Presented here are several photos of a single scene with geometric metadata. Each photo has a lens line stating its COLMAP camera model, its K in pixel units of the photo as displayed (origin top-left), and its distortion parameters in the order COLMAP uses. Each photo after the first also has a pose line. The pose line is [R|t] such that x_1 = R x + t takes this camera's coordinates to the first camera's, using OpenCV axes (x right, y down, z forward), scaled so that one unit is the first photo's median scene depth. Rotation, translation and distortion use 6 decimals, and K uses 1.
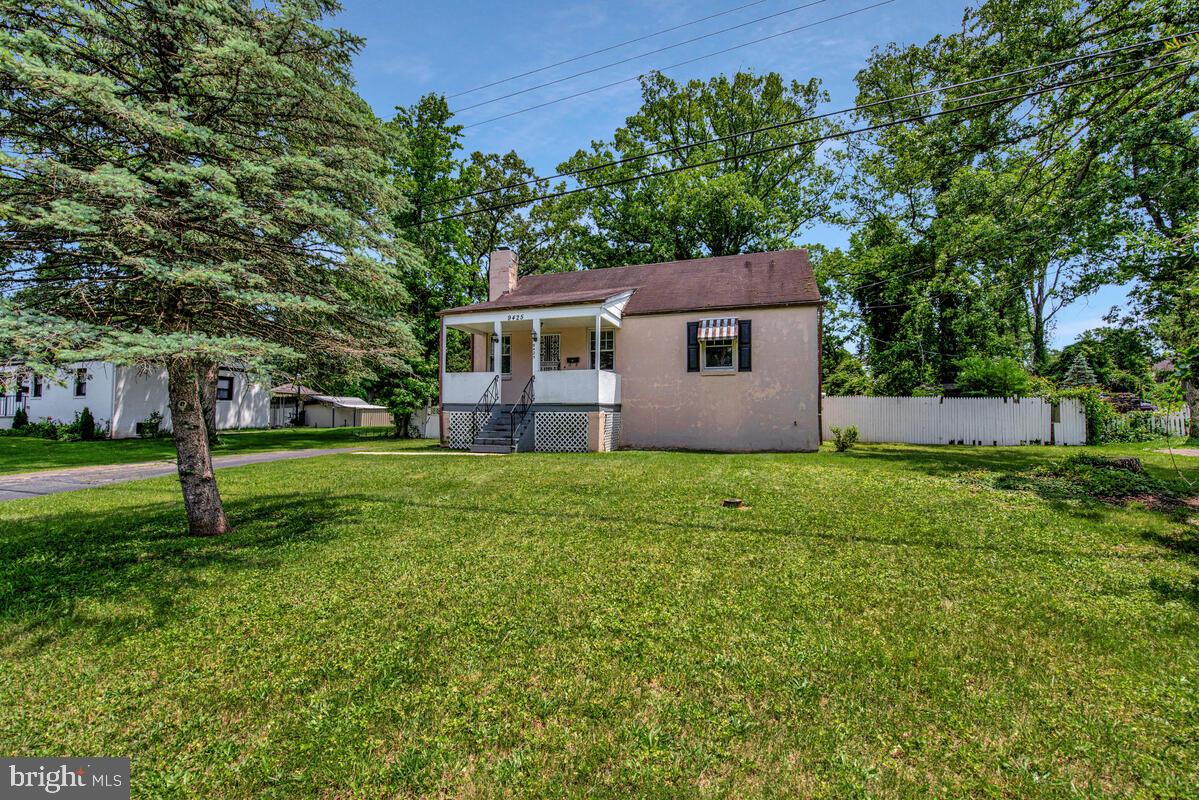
lens RADIAL K [[499.0, 0, 599.5], [0, 499.0, 400.0], [0, 0, 1]] dist [-0.002016, -0.000178]
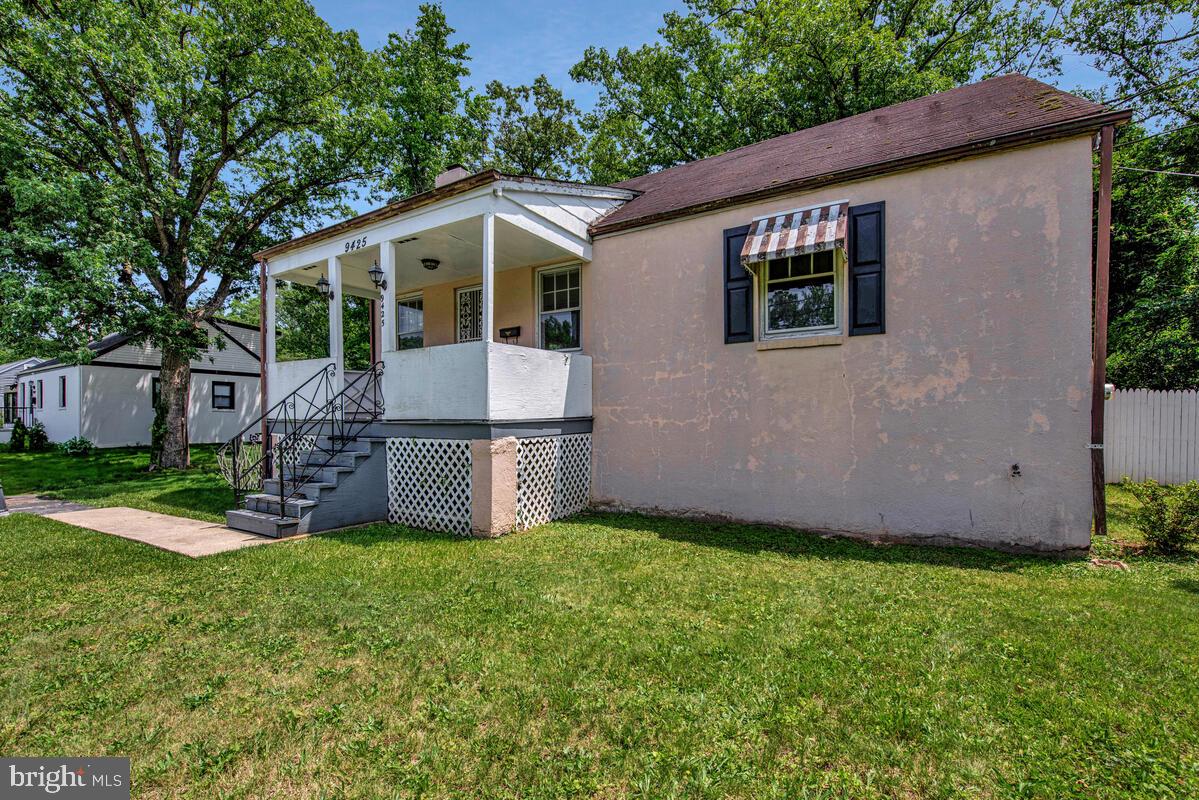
lens RADIAL K [[510.4, 0, 599.5], [0, 510.4, 400.0], [0, 0, 1]] dist [-0.000744, -0.000123]
pose [[0.973641, -0.014819, -0.227603, 0.172785], [0.014920, 0.999888, -0.001277, -0.007769], [0.227596, -0.002153, 0.973753, 0.551404]]
